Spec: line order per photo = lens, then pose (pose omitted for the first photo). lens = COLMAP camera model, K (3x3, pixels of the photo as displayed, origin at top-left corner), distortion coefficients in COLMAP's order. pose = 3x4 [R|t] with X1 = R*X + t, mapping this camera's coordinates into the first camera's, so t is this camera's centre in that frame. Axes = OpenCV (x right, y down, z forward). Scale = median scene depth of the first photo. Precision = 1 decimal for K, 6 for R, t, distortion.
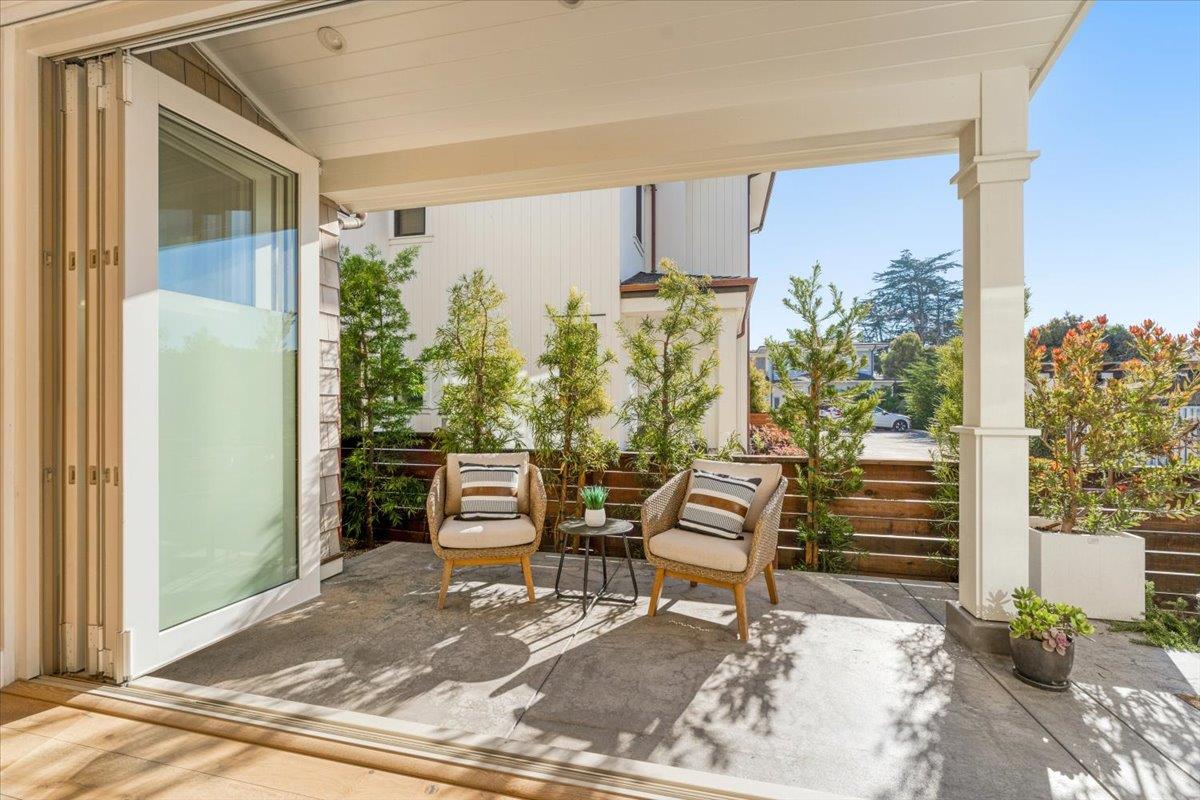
lens RADIAL K [[505.8, 0, 600.0], [0, 505.8, 400.0], [0, 0, 1]] dist [-0.002760, -0.000076]
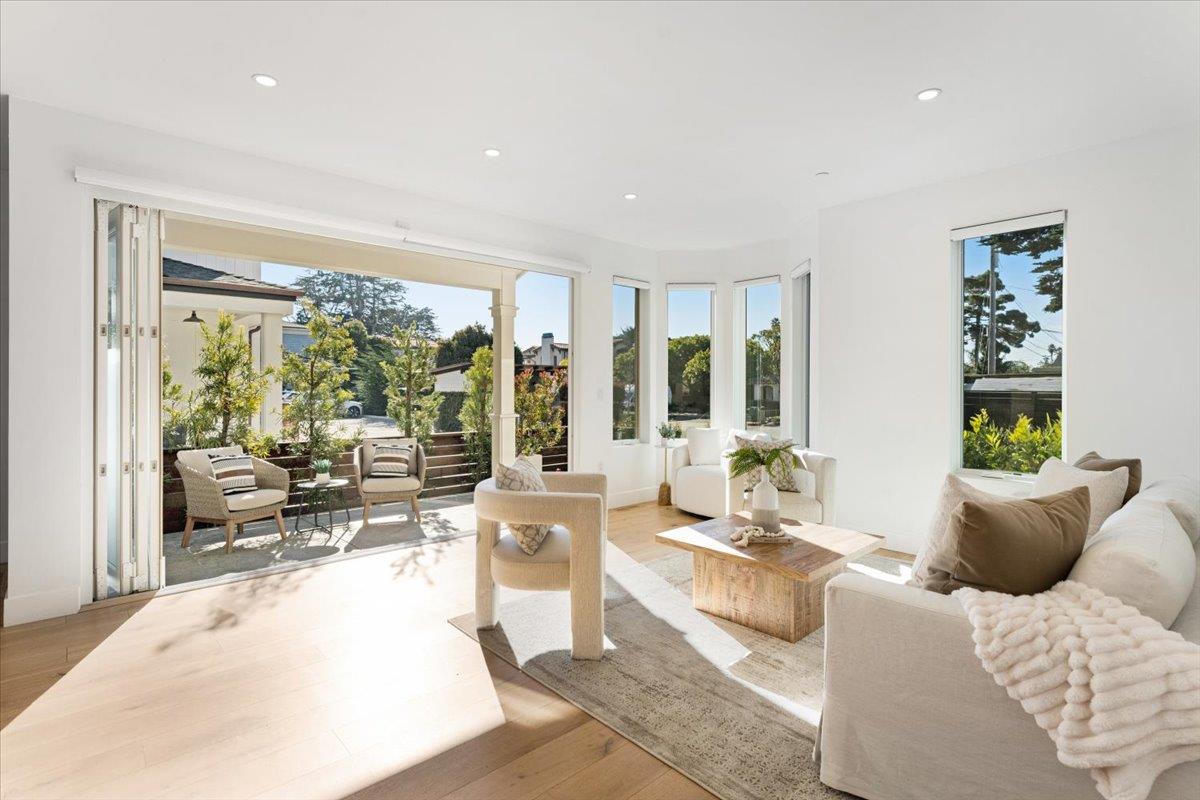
lens RADIAL K [[579.5, 0, 598.6], [0, 579.5, 385.7], [0, 0, 1]] dist [-0.001787, 0.000182]
pose [[0.555727, 0.000844, 0.831365, -0.770268], [-0.005446, 0.999982, 0.002625, -0.055559], [-0.831347, -0.005987, 0.555721, -0.555087]]
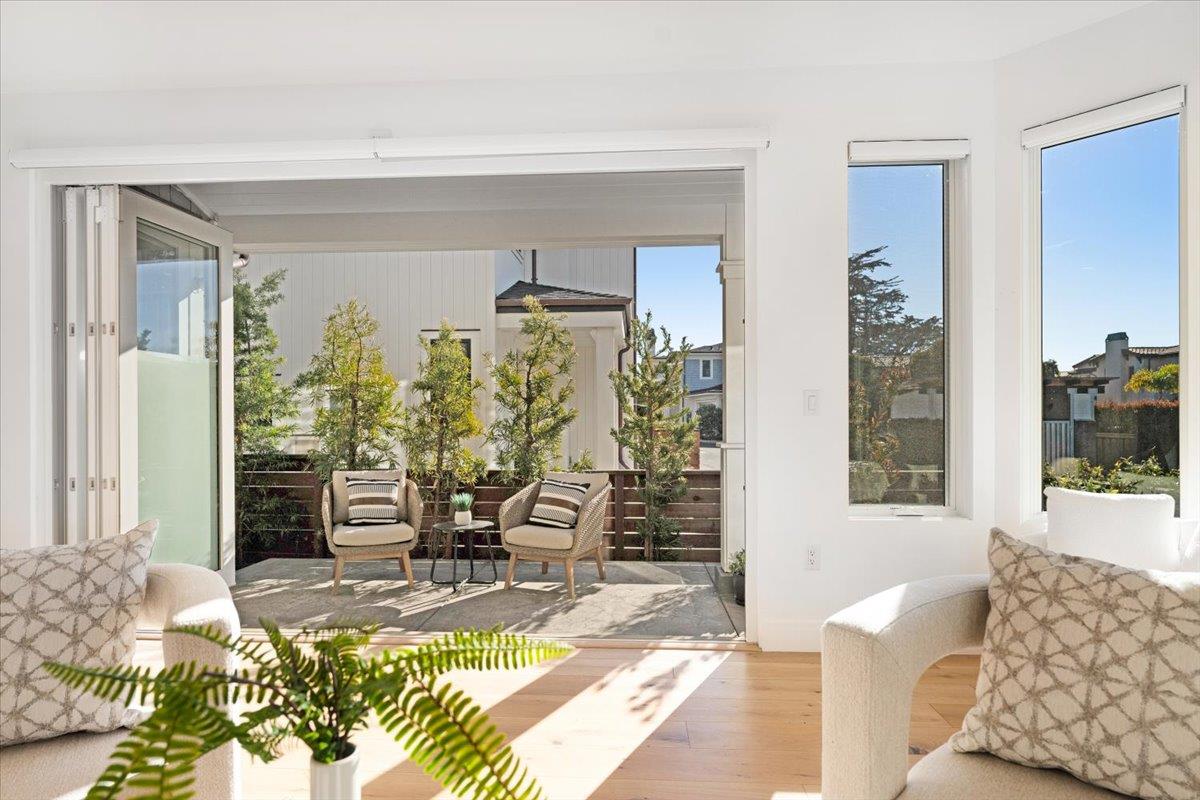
lens RADIAL K [[642.3, 0, 596.8], [0, 642.3, 417.2], [0, 0, 1]] dist [0.040110, -0.046874]
pose [[0.984260, -0.003512, 0.176693, 0.025548], [0.002683, 0.999984, 0.004928, -0.018757], [-0.176707, -0.004376, 0.984254, -0.455835]]
